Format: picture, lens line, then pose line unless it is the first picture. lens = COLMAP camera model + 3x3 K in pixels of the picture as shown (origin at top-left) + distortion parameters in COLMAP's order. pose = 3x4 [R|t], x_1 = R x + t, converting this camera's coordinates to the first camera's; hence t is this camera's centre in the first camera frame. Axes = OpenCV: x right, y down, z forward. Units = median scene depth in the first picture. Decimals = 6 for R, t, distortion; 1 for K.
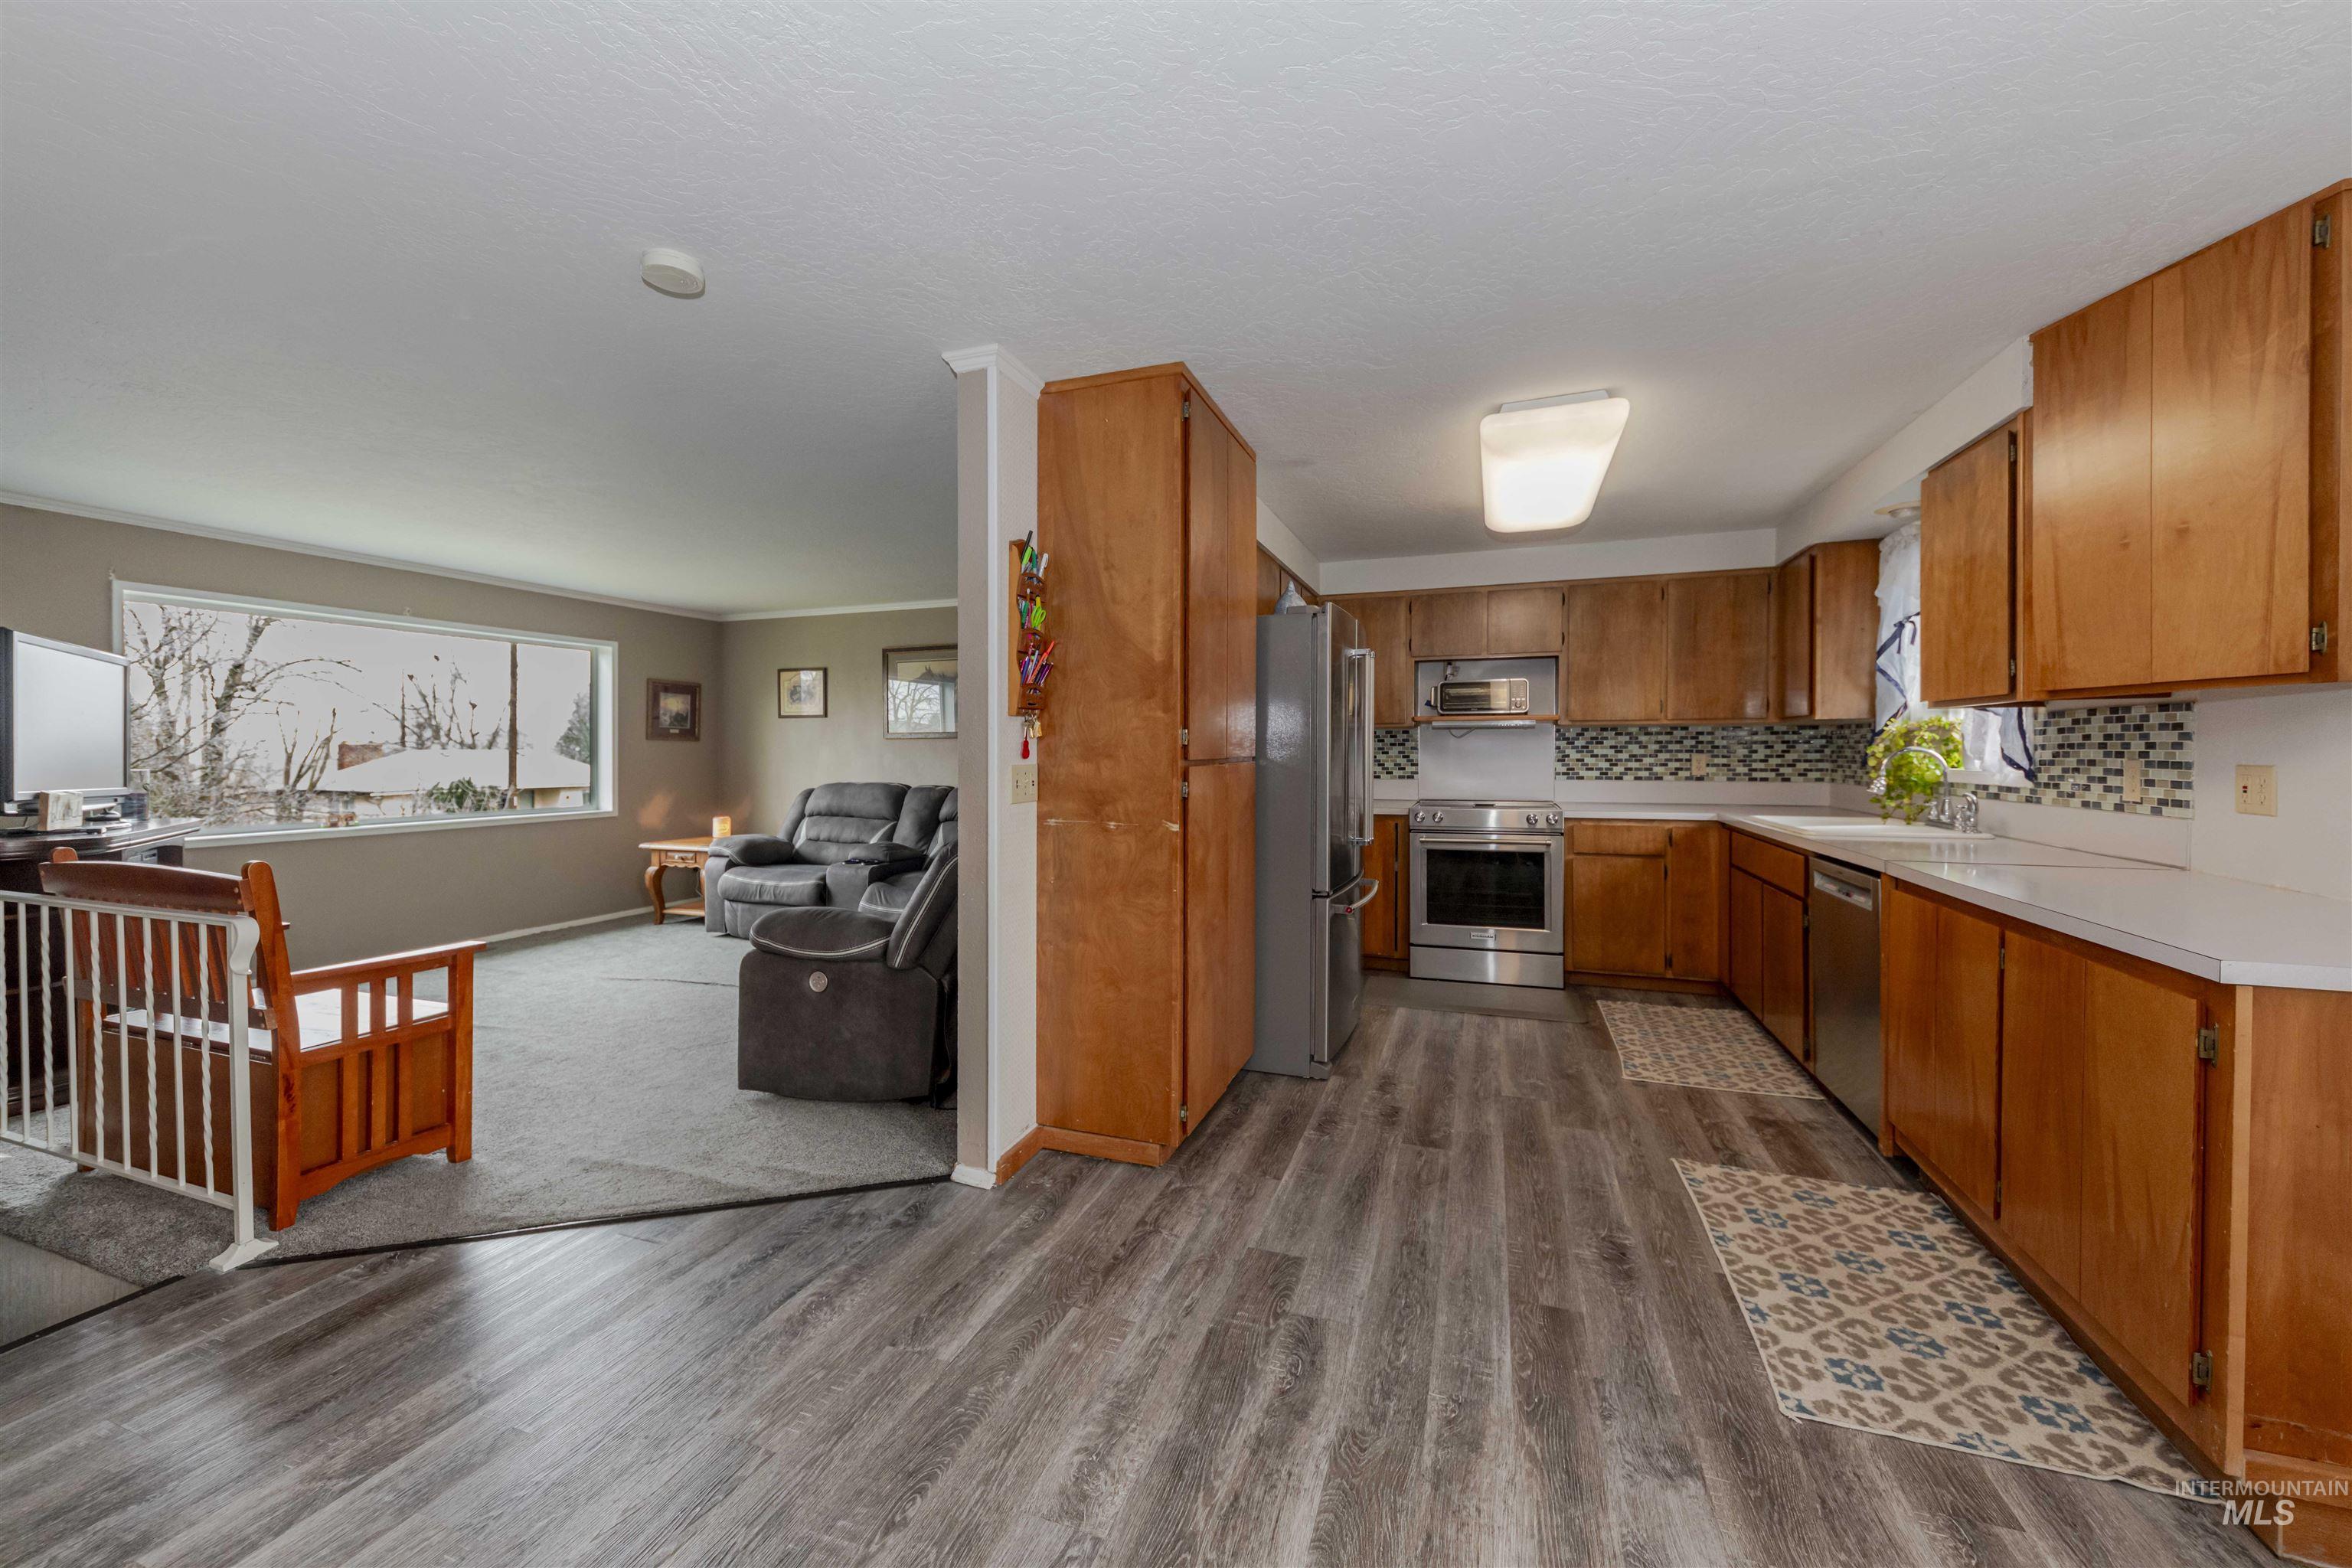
lens RADIAL K [[883.3, 0, 1176.0], [0, 883.3, 784.0], [0, 0, 1]] dist [0.023242, -0.009902]
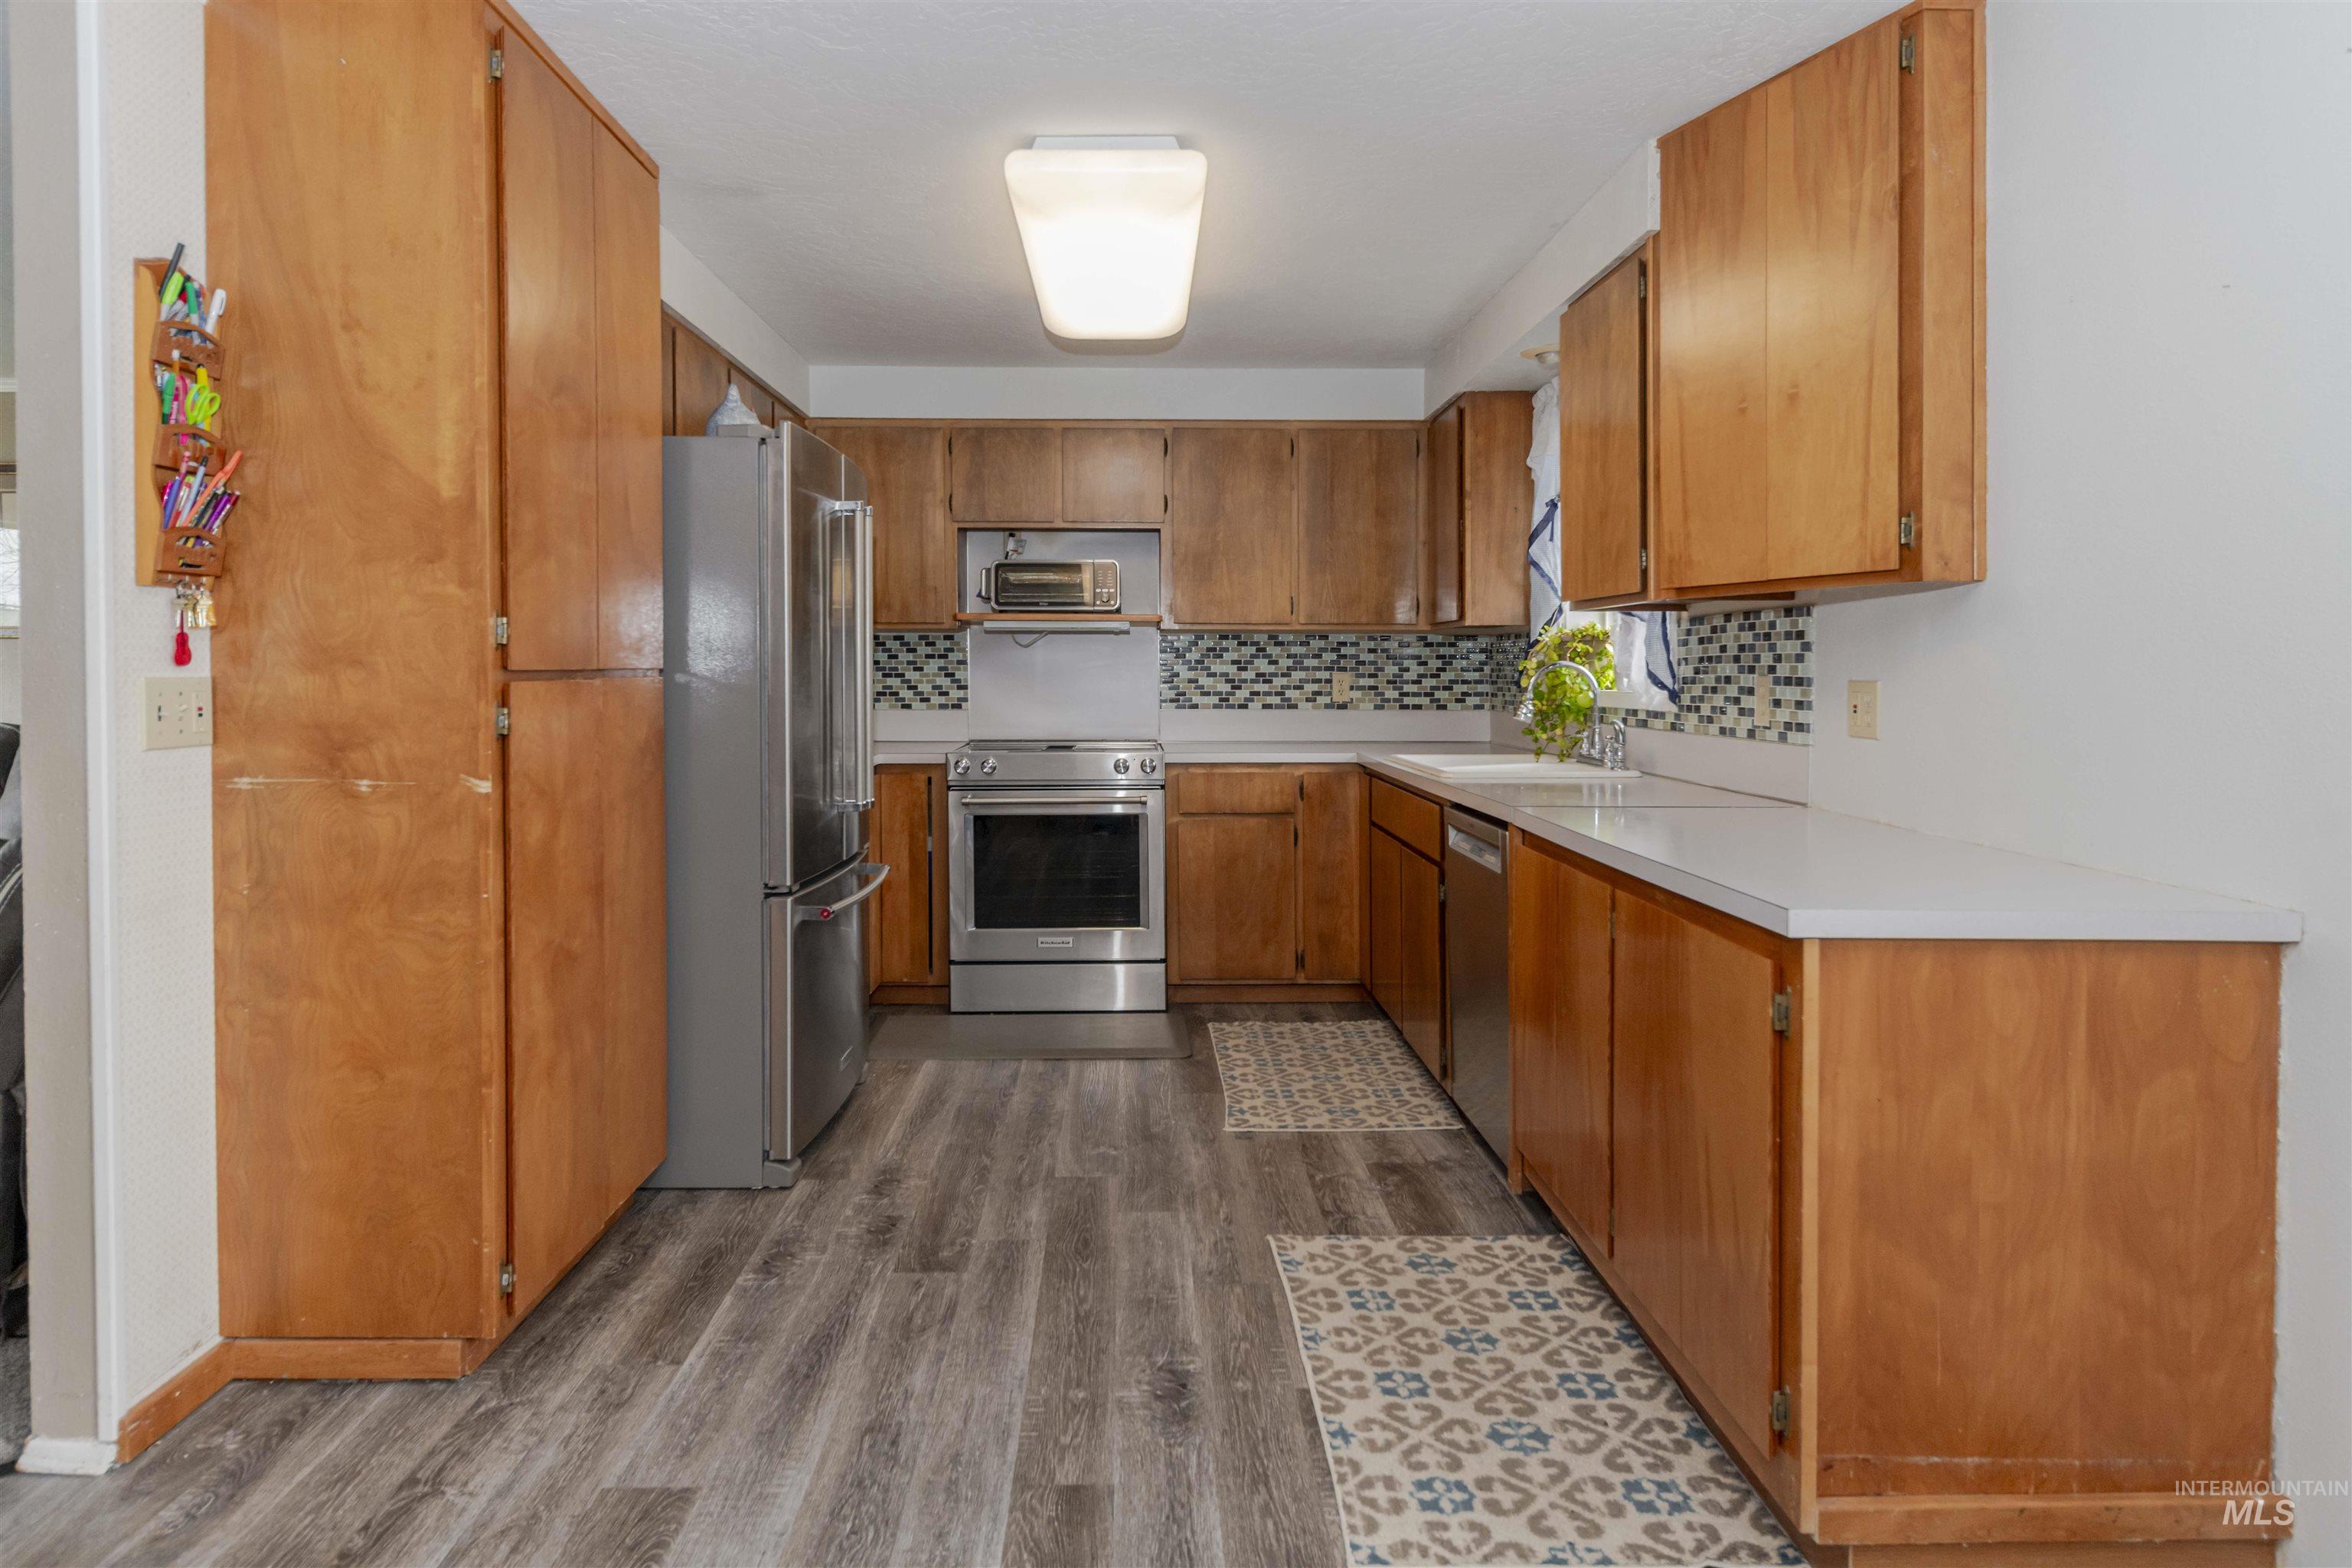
lens RADIAL K [[1367.5, 0, 1142.9], [0, 1367.5, 729.2], [0, 0, 1]] dist [0.022971, -0.017270]
pose [[0.938564, -0.009643, 0.344972, 0.087141], [0.008450, 0.999952, 0.004963, 0.010032], [-0.345003, -0.001743, 0.938600, 0.009647]]
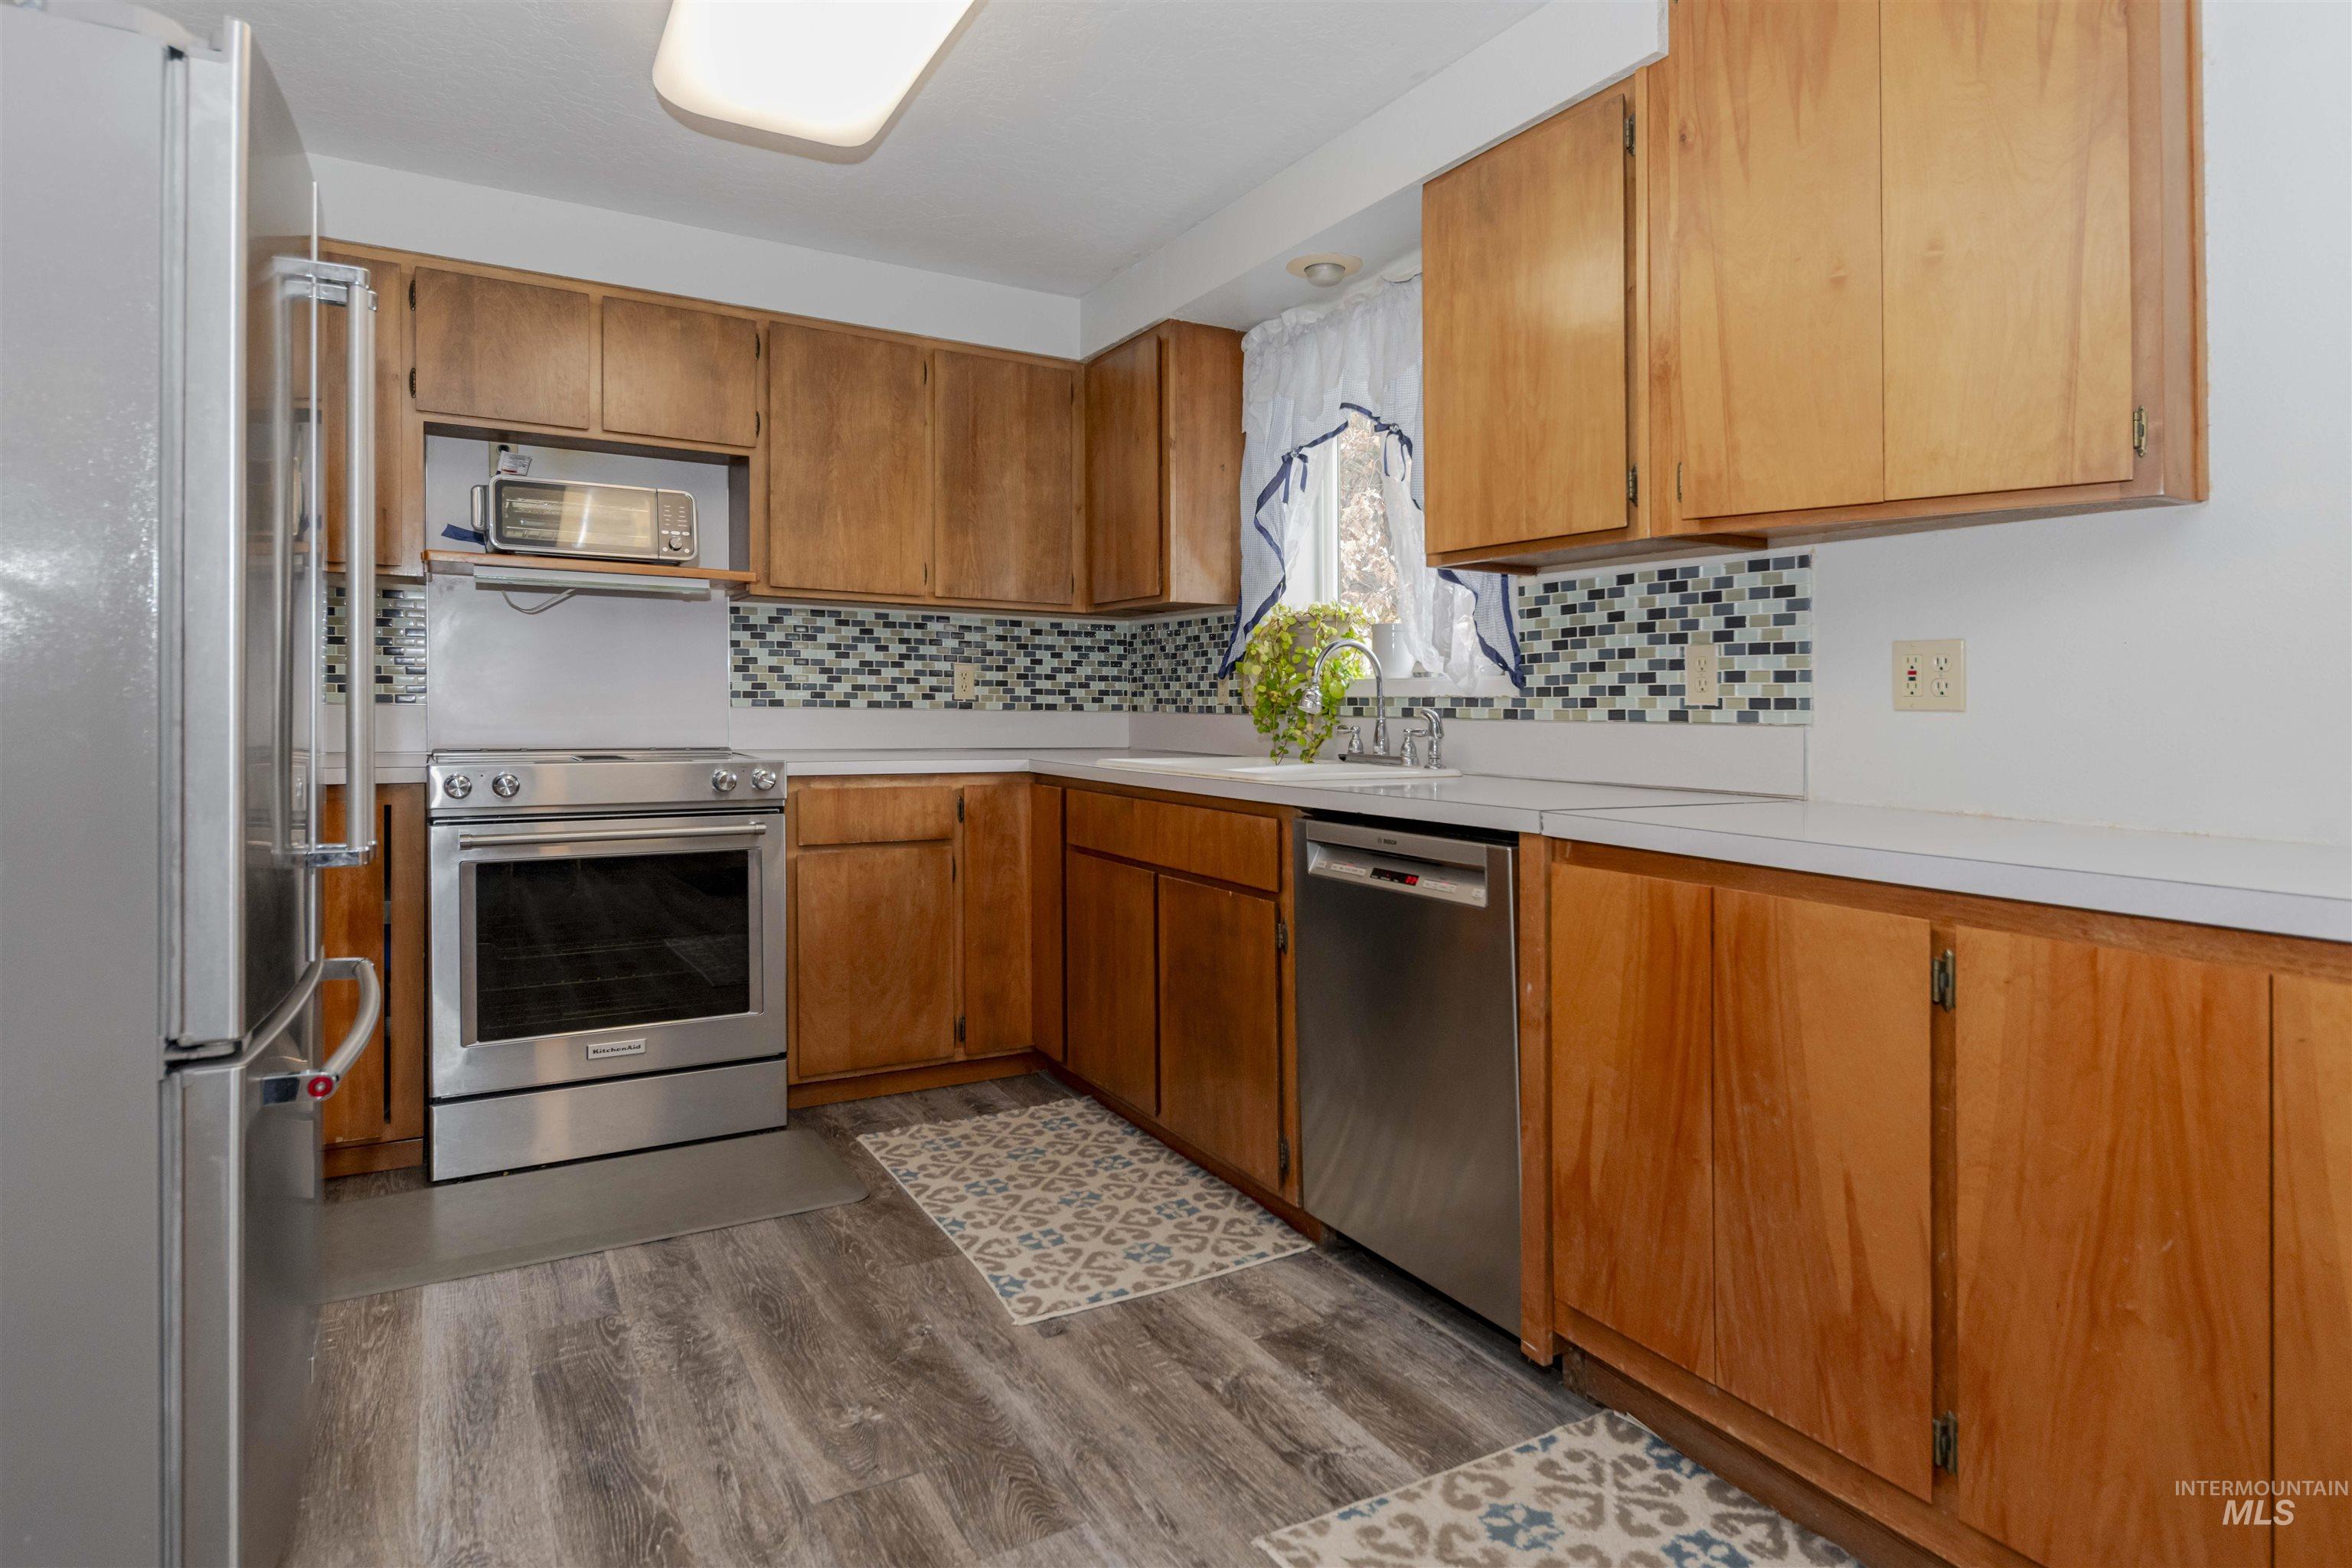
lens RADIAL K [[1267.4, 0, 1185.7], [0, 1267.4, 727.8], [0, 0, 1]] dist [0.001981, -0.000536]
pose [[0.643129, 0.000576, 0.765757, 0.069025], [0.014697, 0.999806, -0.013095, 0.038599], [-0.765617, 0.019676, 0.642996, 0.611467]]
